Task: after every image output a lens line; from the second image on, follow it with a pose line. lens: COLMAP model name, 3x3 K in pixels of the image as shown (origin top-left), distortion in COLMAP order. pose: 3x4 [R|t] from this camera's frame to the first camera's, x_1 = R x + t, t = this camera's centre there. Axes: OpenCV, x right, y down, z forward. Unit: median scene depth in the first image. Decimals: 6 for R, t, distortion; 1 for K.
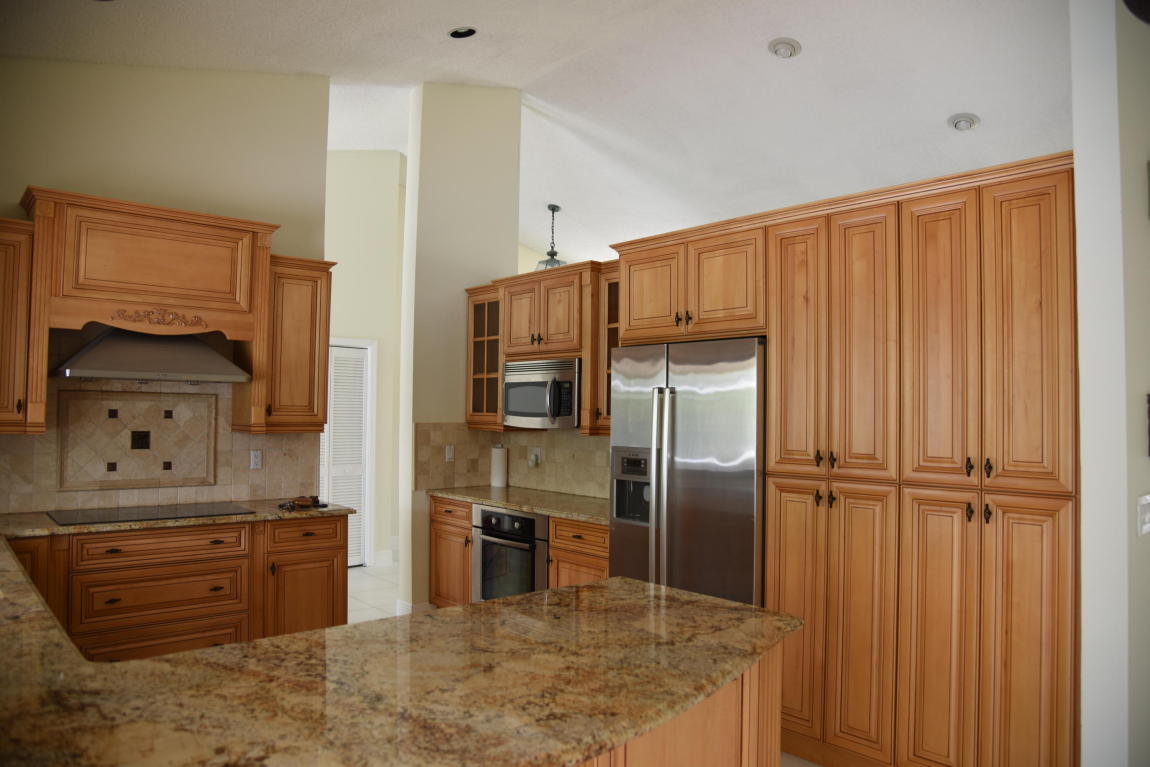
lens RADIAL K [[788.1, 0, 575.0], [0, 788.1, 383.5], [0, 0, 1]] dist [-0.122391, 0.070598]
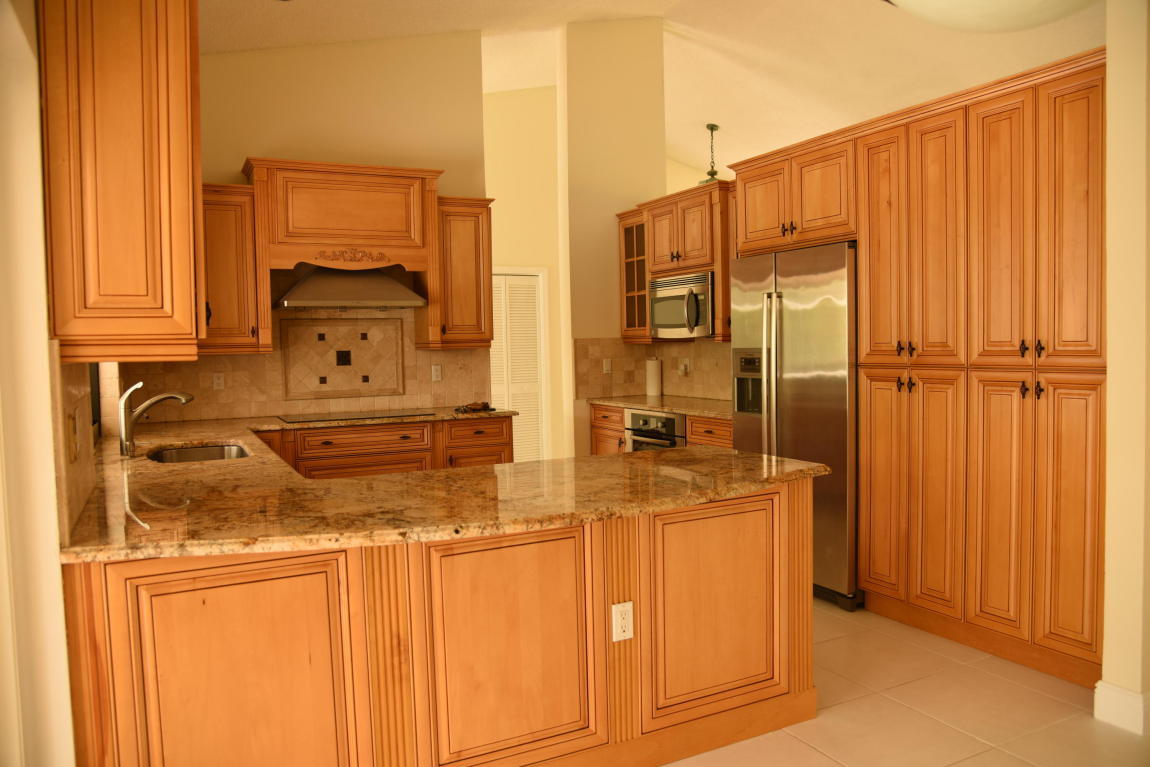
lens RADIAL K [[811.0, 0, 563.0], [0, 811.0, 382.5], [0, 0, 1]] dist [-0.107926, 0.078887]
pose [[0.965689, -0.019609, -0.258961, 0.108155], [0.042336, 0.995693, 0.082479, 0.023091], [0.256228, -0.090613, 0.962360, -0.162407]]
